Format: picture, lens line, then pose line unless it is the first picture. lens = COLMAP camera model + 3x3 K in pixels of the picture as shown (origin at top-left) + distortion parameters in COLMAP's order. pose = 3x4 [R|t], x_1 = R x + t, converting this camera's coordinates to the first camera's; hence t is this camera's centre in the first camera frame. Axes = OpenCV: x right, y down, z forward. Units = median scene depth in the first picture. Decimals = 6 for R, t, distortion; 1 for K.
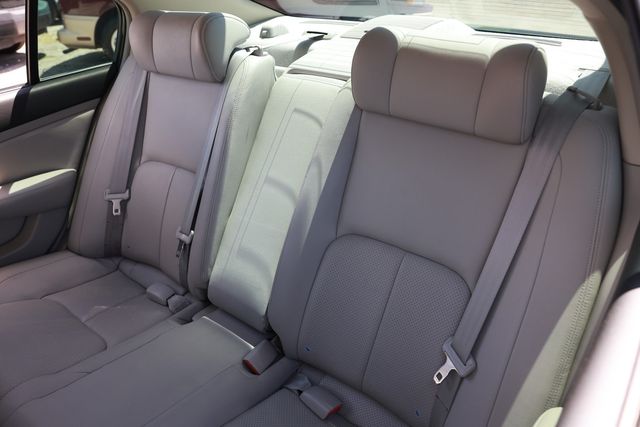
lens RADIAL K [[500.5, 0, 319.4], [0, 500.5, 211.1], [0, 0, 1]] dist [-0.121297, 0.112395]
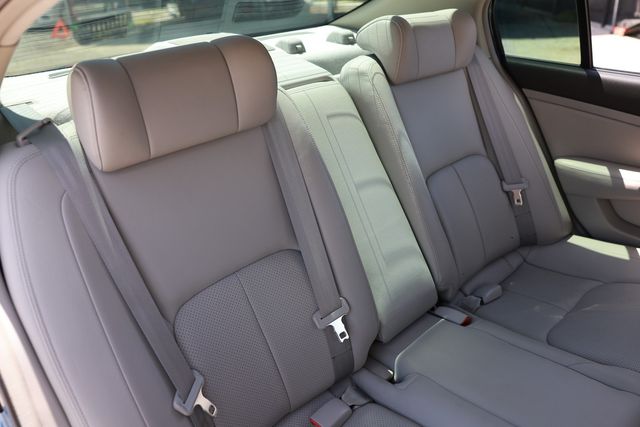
lens RADIAL K [[500.5, 0, 319.4], [0, 500.5, 211.1], [0, 0, 1]] dist [-0.121297, 0.112395]
pose [[0.141594, -0.408600, 0.901664, -1.032373], [0.516698, 0.807427, 0.284755, -0.348058], [-0.844378, 0.425568, 0.325449, 0.787580]]
